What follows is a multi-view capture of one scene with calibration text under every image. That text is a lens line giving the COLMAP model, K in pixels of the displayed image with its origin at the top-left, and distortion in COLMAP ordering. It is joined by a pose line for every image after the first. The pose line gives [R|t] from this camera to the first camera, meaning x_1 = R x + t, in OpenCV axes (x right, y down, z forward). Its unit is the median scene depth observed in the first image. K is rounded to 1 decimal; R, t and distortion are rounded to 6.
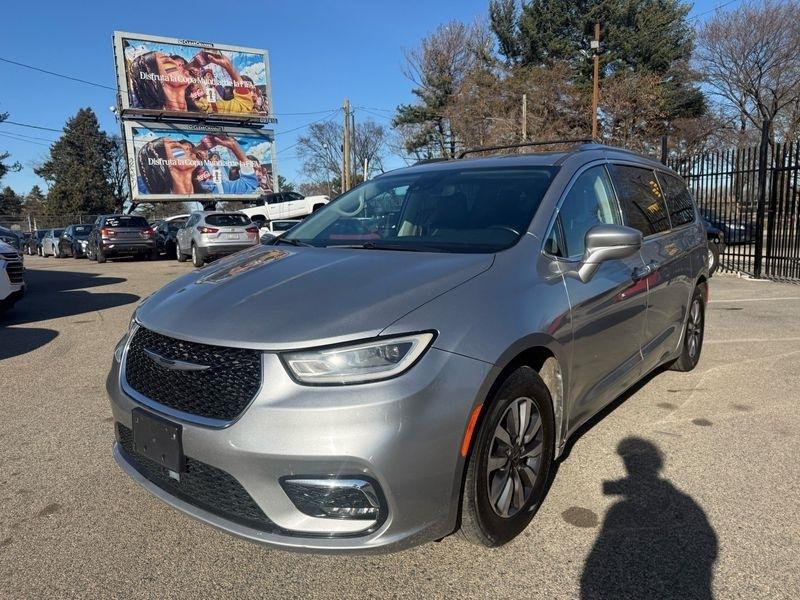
lens RADIAL K [[558.1, 0, 394.1], [0, 558.1, 294.7], [0, 0, 1]] dist [0.006640, -0.018941]
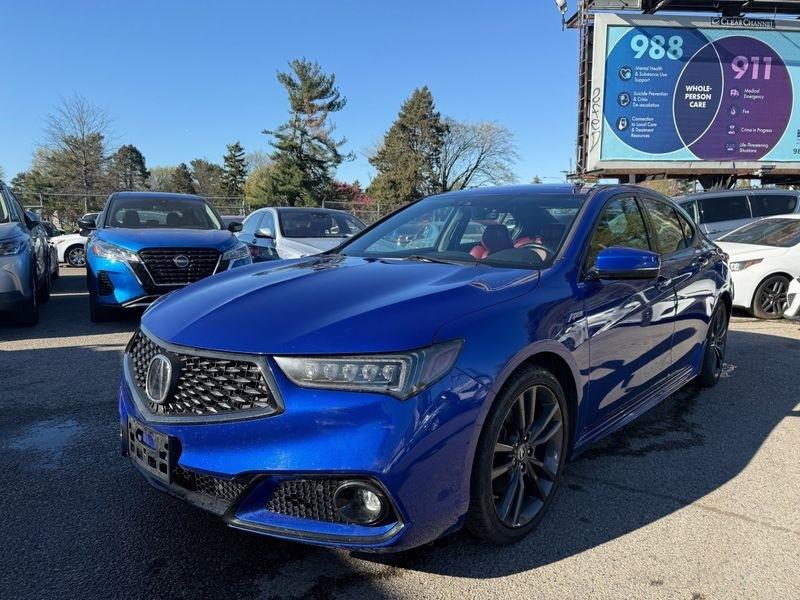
lens RADIAL K [[558.1, 0, 404.2], [0, 558.1, 314.6], [0, 0, 1]] dist [0.006640, -0.018941]
pose [[0.892016, 0.099249, -0.440973, -0.359851], [-0.081924, 0.994937, 0.058210, -0.051921], [0.444518, -0.015798, 0.895631, 0.433209]]
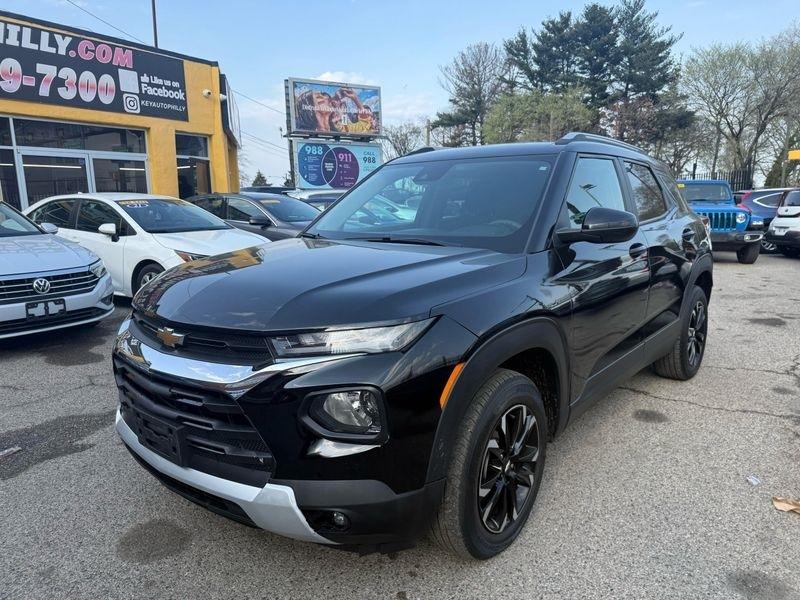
lens RADIAL K [[558.1, 0, 399.1], [0, 558.1, 310.7], [0, 0, 1]] dist [0.006640, -0.018941]
pose [[0.999714, 0.005598, 0.023252, -0.217844], [-0.006643, 0.998960, 0.045108, 0.067970], [-0.022975, -0.045249, 0.998711, -0.458862]]
